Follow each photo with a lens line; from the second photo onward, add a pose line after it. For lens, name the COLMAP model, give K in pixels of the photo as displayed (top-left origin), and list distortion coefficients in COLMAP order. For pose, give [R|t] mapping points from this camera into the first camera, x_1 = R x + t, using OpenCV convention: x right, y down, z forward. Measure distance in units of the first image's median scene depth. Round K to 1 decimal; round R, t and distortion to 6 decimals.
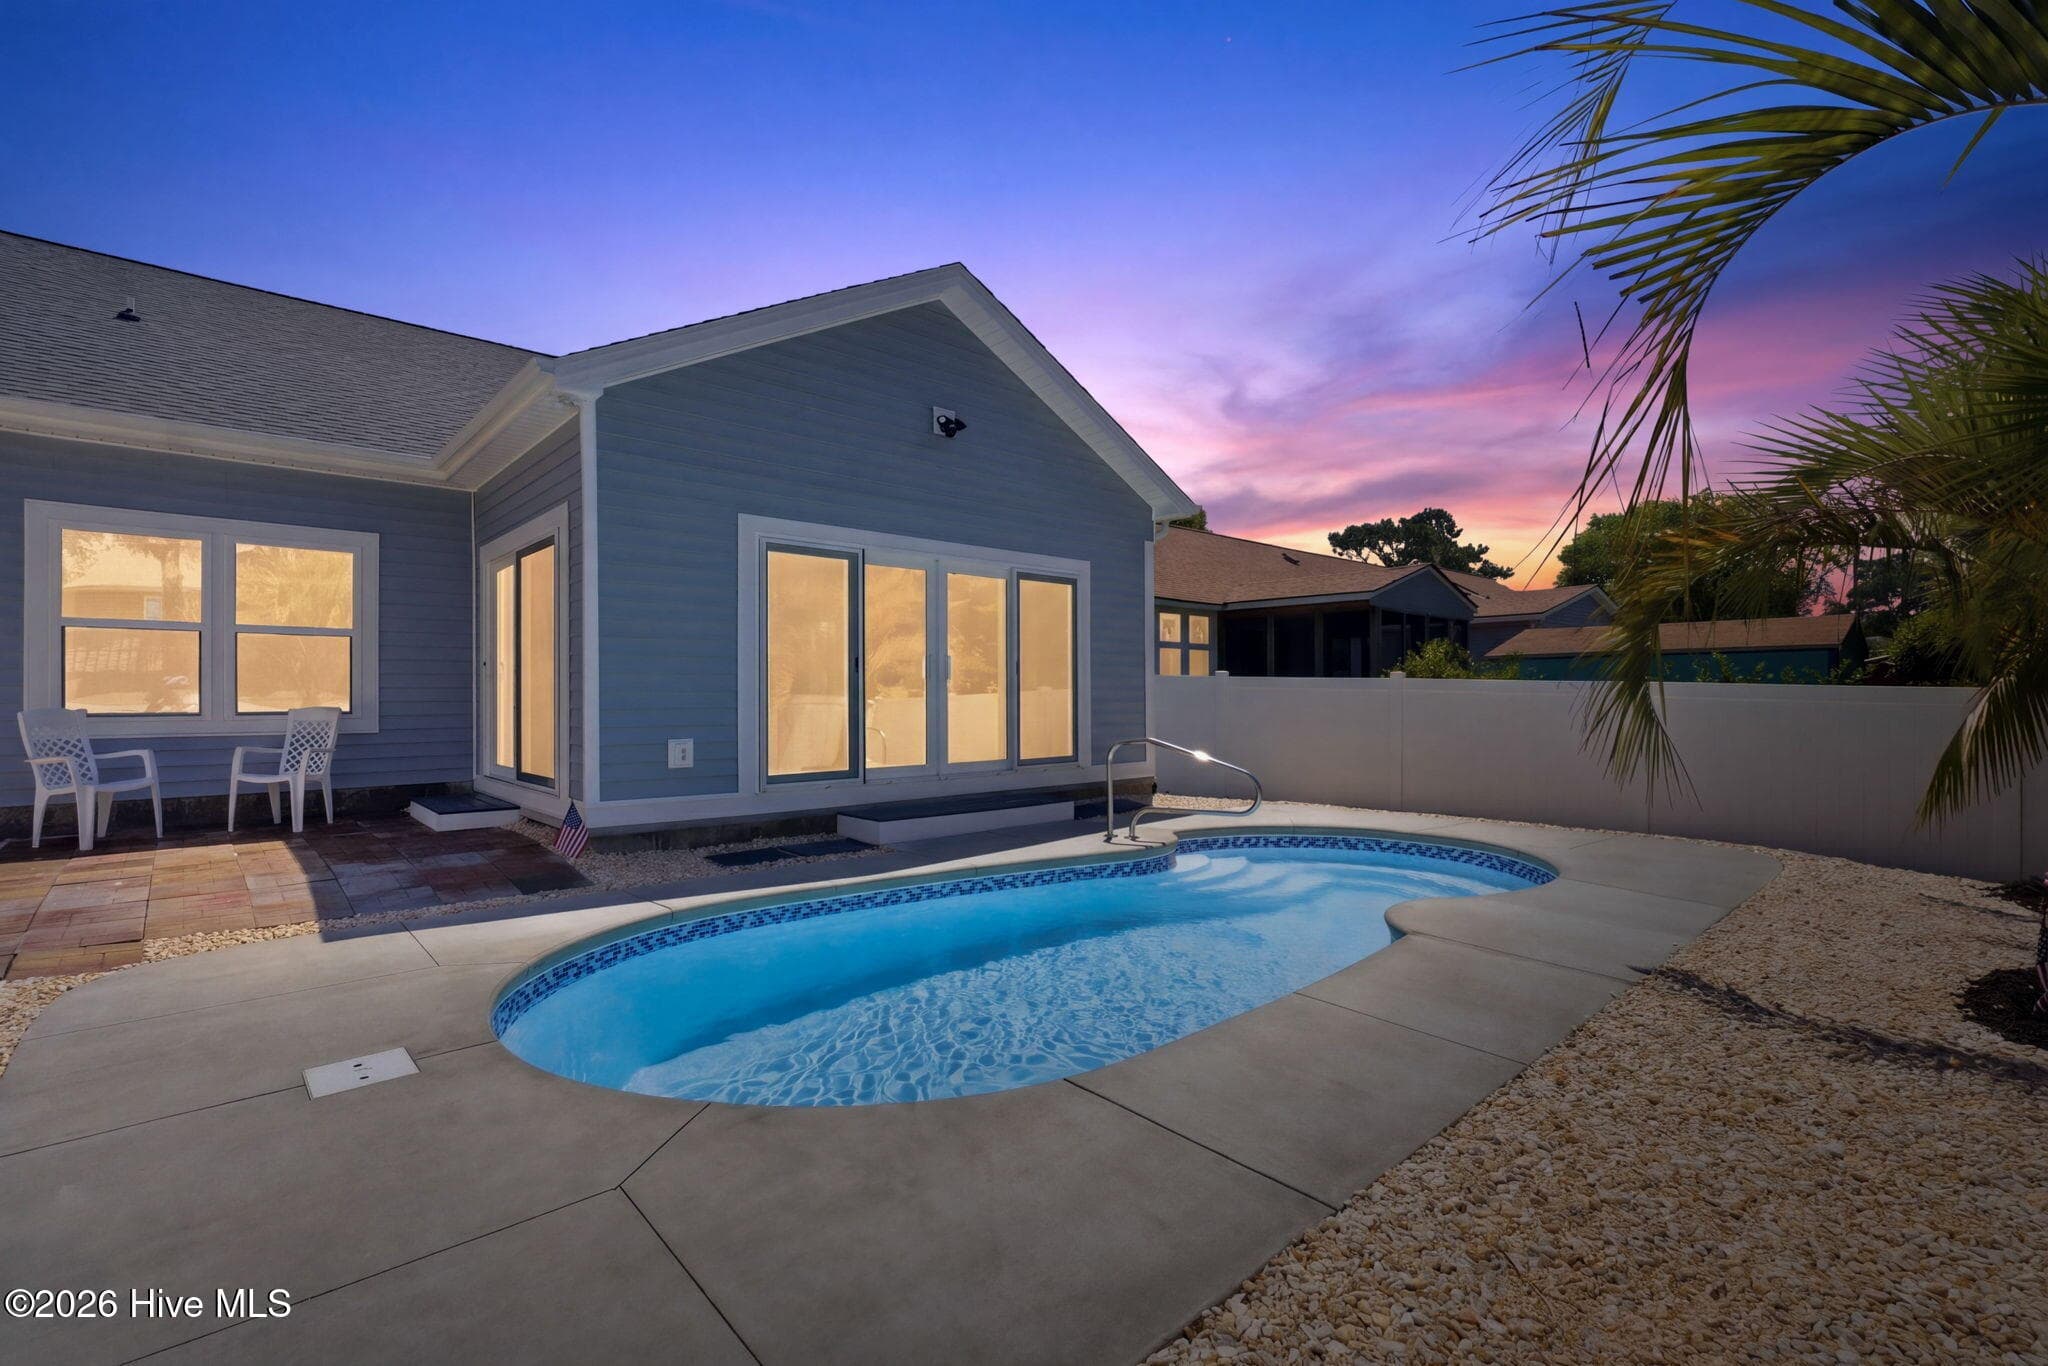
lens RADIAL K [[907.0, 0, 1025.9], [0, 907.0, 695.3], [0, 0, 1]] dist [-0.013888, 0.001434]
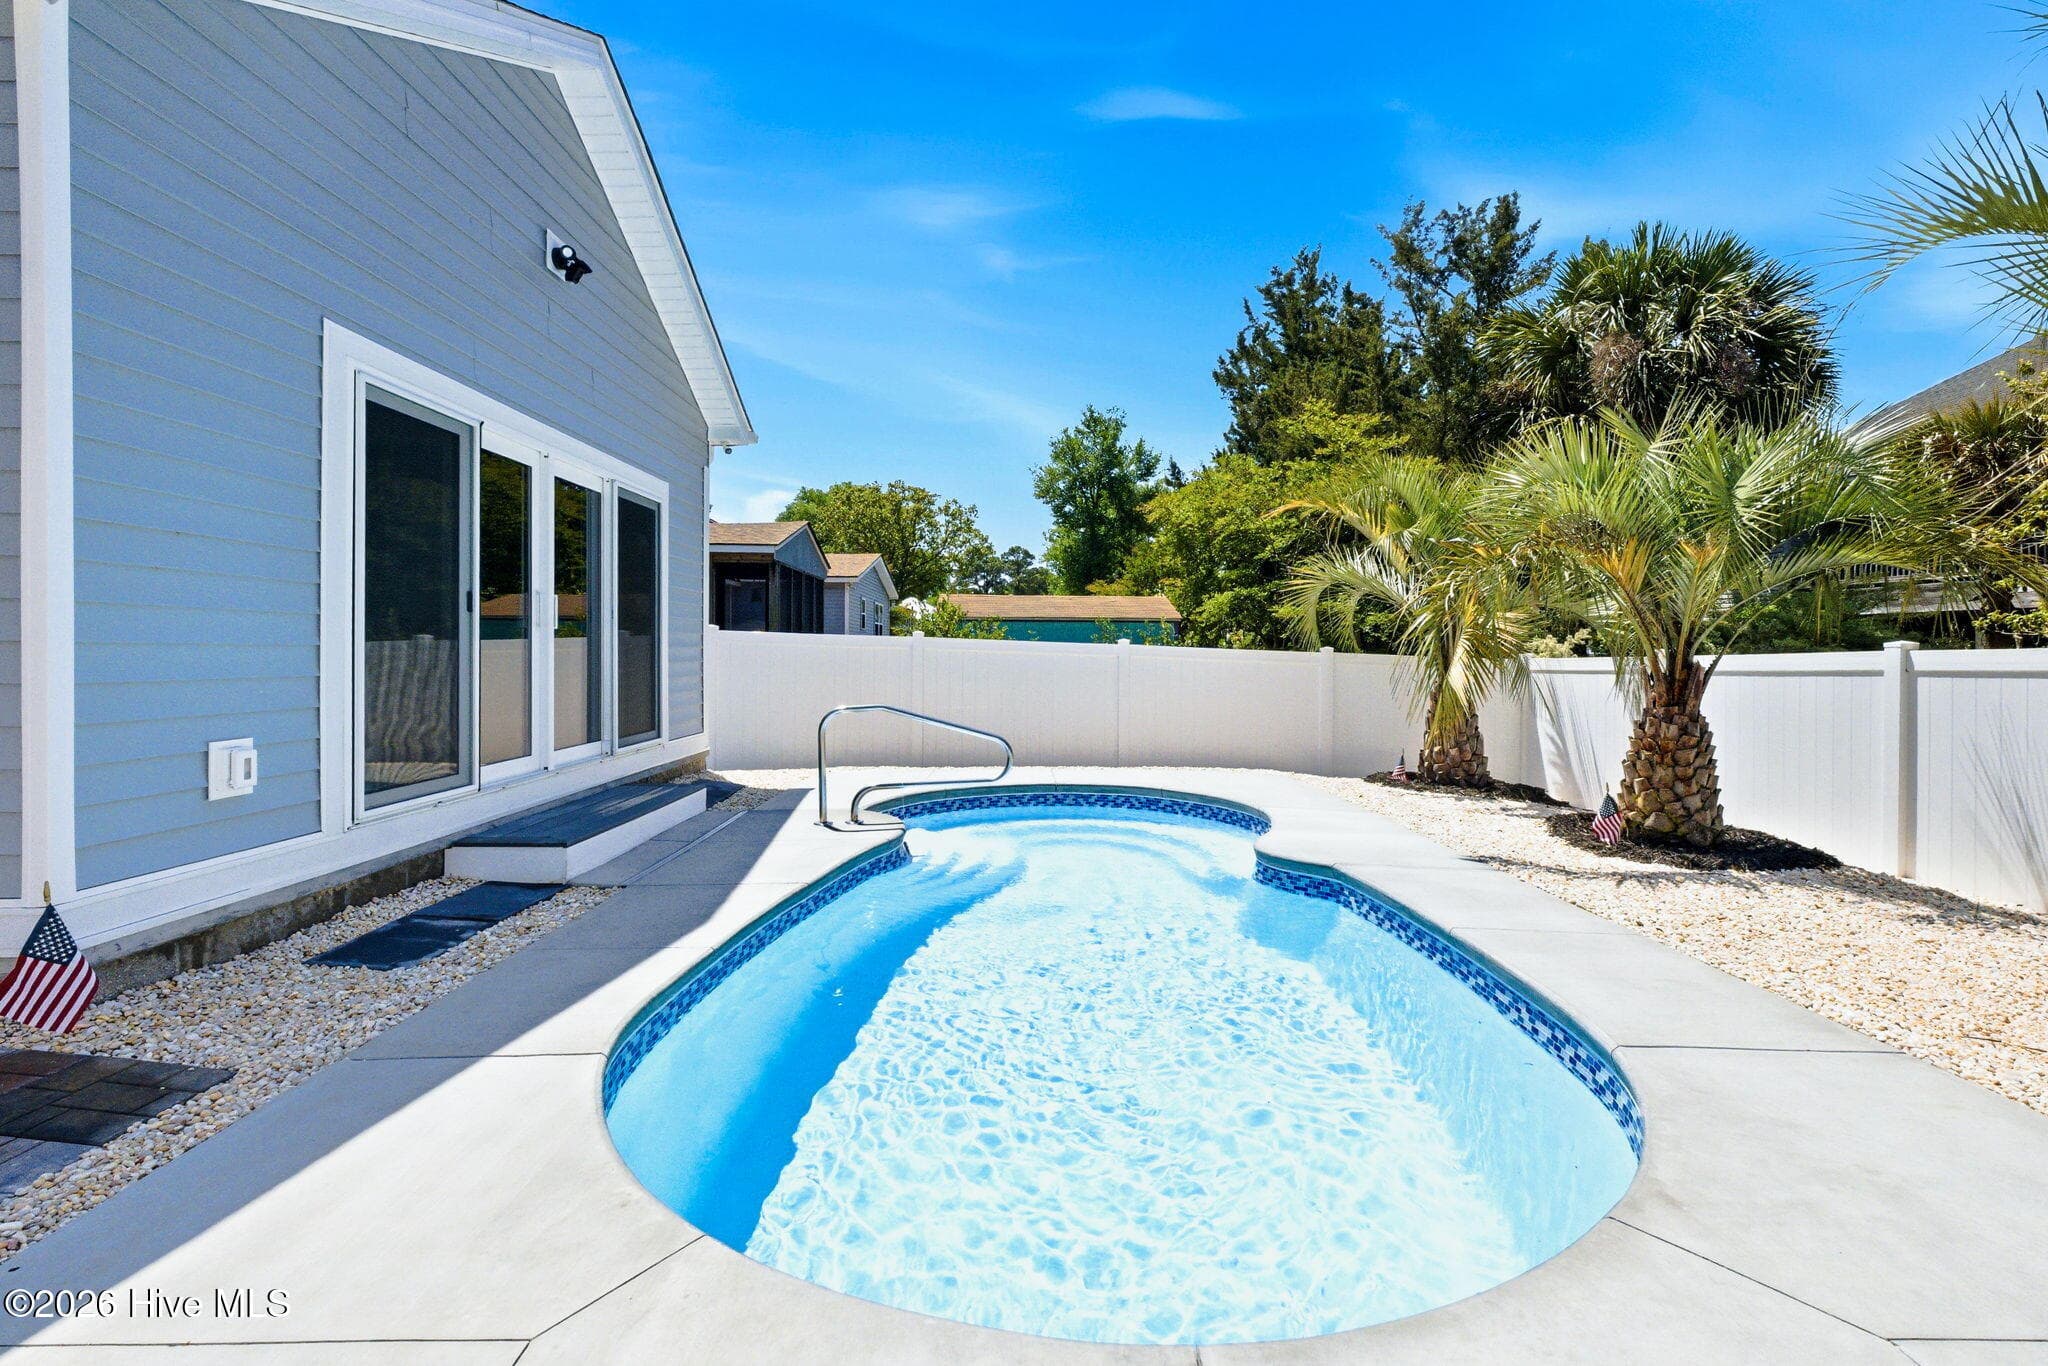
lens RADIAL K [[907.0, 0, 1106.7], [0, 907.0, 658.6], [0, 0, 1]] dist [-0.013888, 0.001434]
pose [[0.653784, 0.004410, 0.756669, -0.436561], [-0.012827, 0.999904, 0.005256, -0.006272], [-0.756573, -0.013142, 0.653777, 0.306067]]
